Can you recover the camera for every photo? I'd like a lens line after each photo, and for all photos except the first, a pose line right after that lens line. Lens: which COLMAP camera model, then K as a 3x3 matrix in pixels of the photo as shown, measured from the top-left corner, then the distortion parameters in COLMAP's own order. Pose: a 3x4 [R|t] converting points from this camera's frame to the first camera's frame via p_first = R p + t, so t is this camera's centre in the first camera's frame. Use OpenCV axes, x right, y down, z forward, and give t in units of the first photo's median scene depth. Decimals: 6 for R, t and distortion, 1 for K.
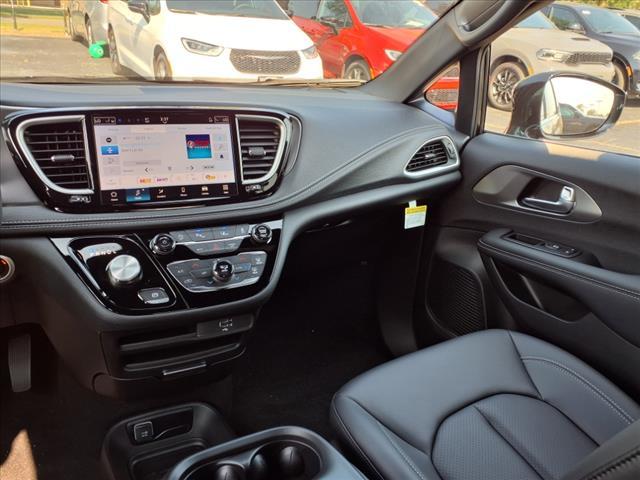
lens RADIAL K [[519.7, 0, 317.4], [0, 519.7, 238.5], [0, 0, 1]] dist [0.053781, -0.085339]
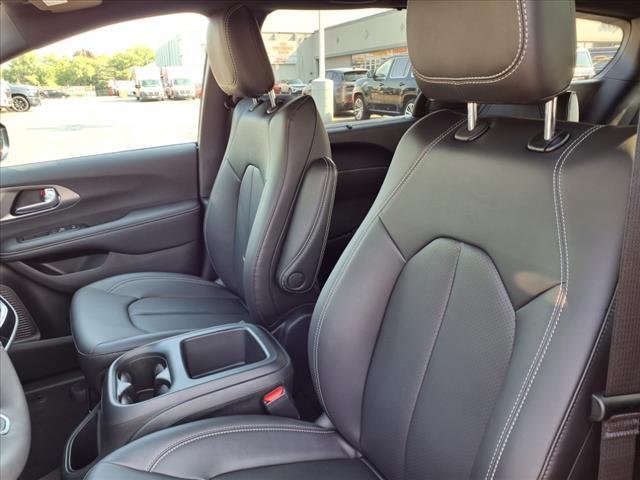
lens RADIAL K [[519.7, 0, 317.4], [0, 519.7, 238.5], [0, 0, 1]] dist [0.053781, -0.085339]
pose [[0.105970, -0.342290, 0.933599, -0.993774], [0.405131, 0.872289, 0.273826, -0.085448], [-0.908096, 0.349213, 0.231109, 0.037736]]
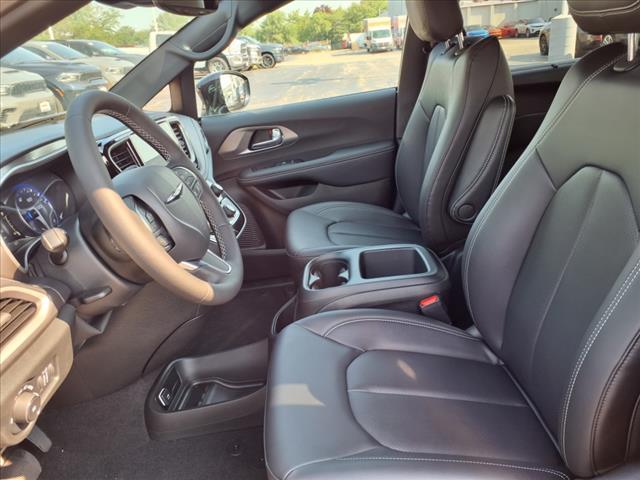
lens RADIAL K [[515.8, 0, 320.0], [0, 515.8, 240.0], [0, 0, 1]] dist [0.094949, -0.165818]
pose [[0.485505, -0.401647, 0.776508, -1.162702], [0.436804, 0.880848, 0.182509, -0.022828], [-0.757289, 0.250573, 0.603097, -0.120367]]
